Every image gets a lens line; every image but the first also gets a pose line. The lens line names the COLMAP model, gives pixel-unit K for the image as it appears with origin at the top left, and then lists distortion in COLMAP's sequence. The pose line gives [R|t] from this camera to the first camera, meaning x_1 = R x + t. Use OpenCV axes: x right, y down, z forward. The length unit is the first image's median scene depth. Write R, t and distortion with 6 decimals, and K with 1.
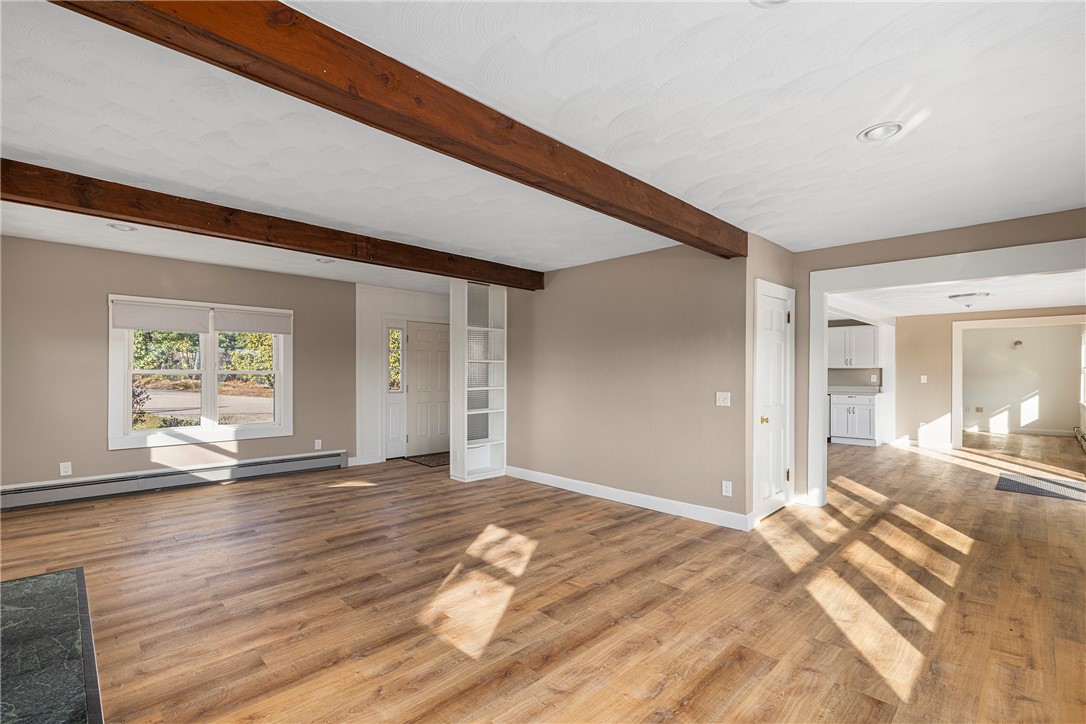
lens RADIAL K [[488.0, 0, 534.3], [0, 488.0, 372.3], [0, 0, 1]] dist [0.000258, 0.000293]
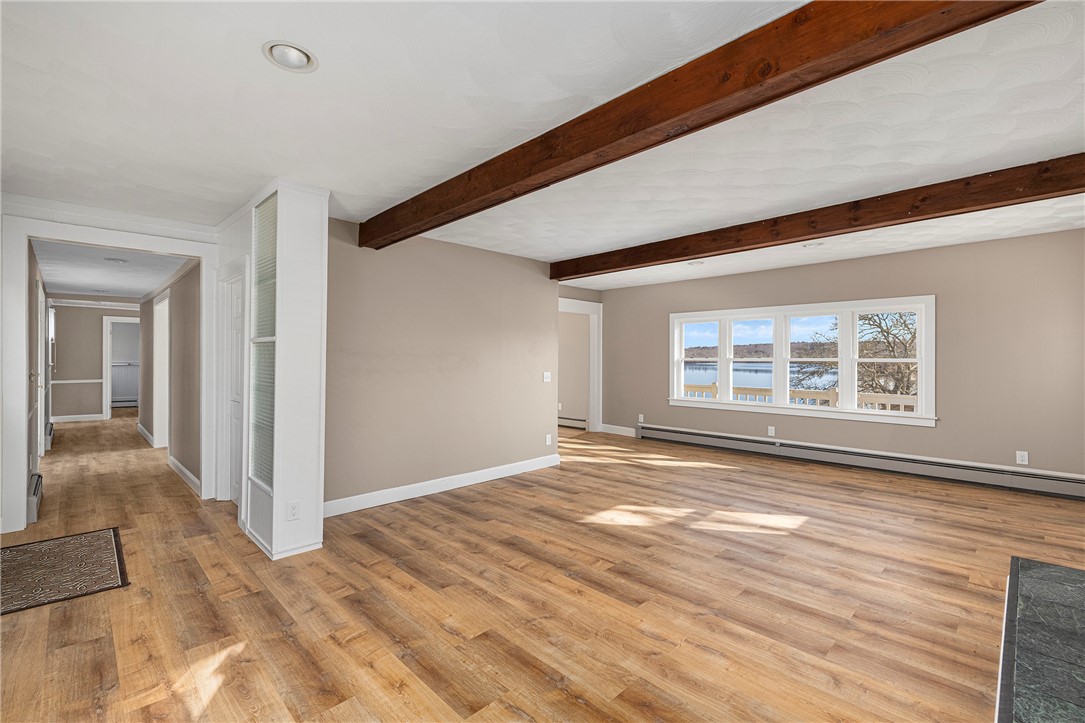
lens RADIAL K [[474.4, 0, 541.4], [0, 474.4, 356.5], [0, 0, 1]] dist [0.002370, 0.000405]
pose [[-0.002535, -0.001891, 0.999995, -0.952444], [-0.002270, 0.999996, 0.001885, -0.006435], [-0.999994, -0.002265, -0.002539, 0.990711]]
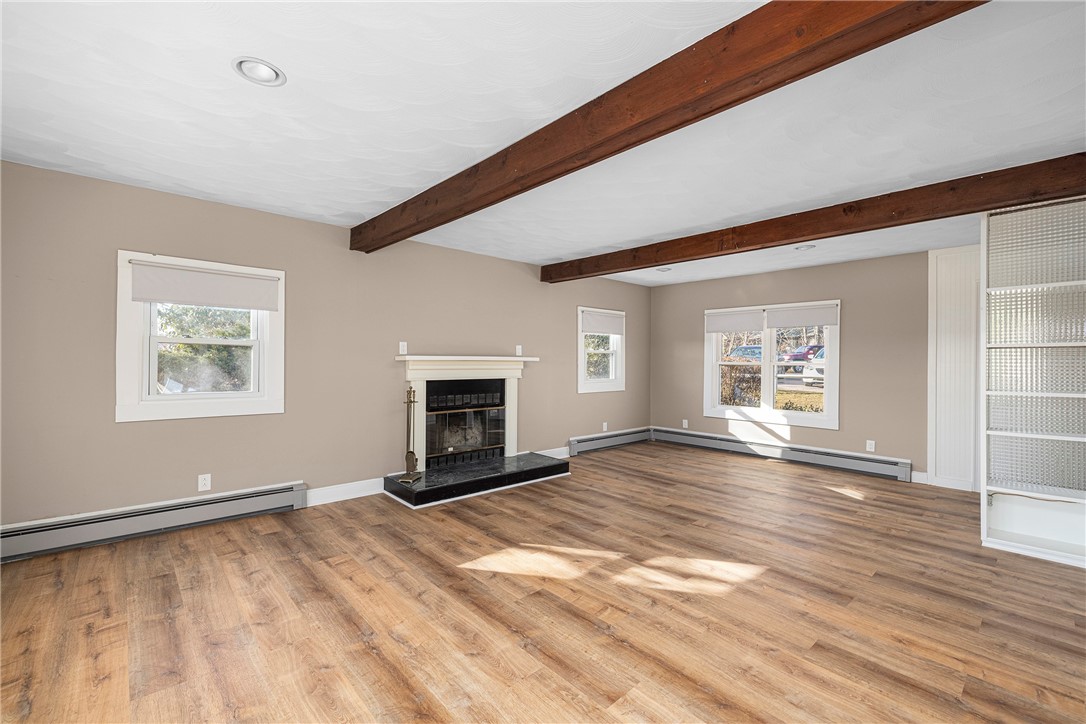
lens RADIAL K [[462.4, 0, 543.0], [0, 462.4, 362.0], [0, 0, 1]] dist [0.002608, 0.000221]
pose [[-0.030981, -0.003371, -0.999514, 0.607542], [-0.008840, 0.999956, -0.003099, 0.005139], [0.999481, 0.008740, -0.031009, 0.629476]]
